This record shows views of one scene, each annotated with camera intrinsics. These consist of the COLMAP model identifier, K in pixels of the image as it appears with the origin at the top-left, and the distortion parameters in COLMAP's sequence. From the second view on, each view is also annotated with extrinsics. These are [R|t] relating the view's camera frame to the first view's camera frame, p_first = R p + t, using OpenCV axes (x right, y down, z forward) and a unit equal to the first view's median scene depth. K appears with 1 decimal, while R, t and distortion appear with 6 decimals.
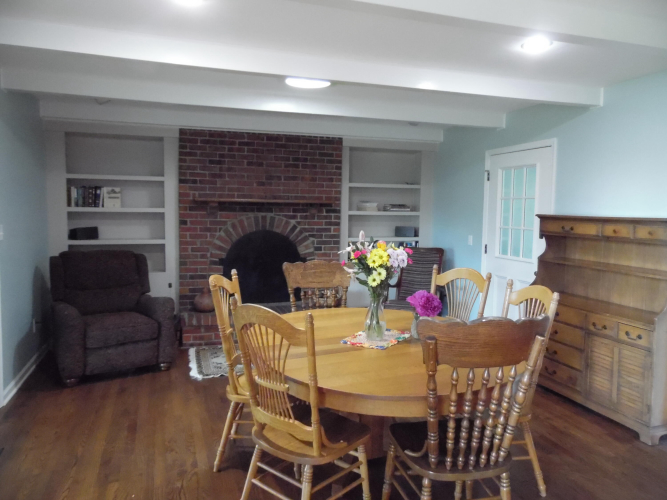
lens RADIAL K [[503.4, 0, 332.9], [0, 503.4, 249.7], [0, 0, 1]] dist [0.000876, 0.013194]
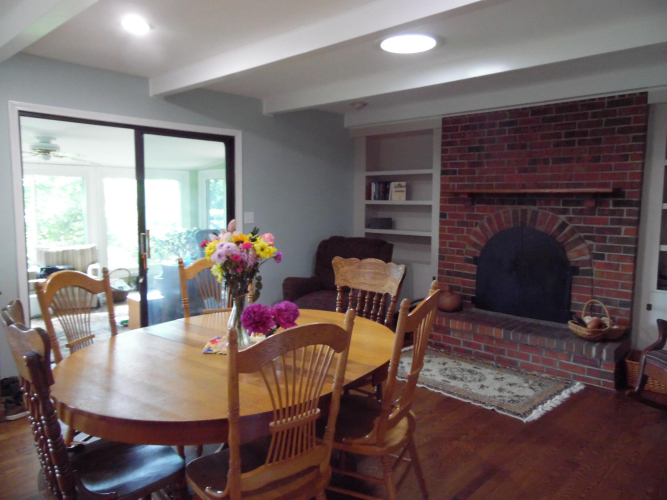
lens RADIAL K [[503.4, 0, 332.6], [0, 503.4, 250.1], [0, 0, 1]] dist [0.000876, 0.013194]
pose [[0.466812, 0.078782, -0.880840, 0.449423], [-0.073290, 0.996044, 0.050245, -0.020632], [0.881314, 0.041102, 0.470739, 0.354635]]
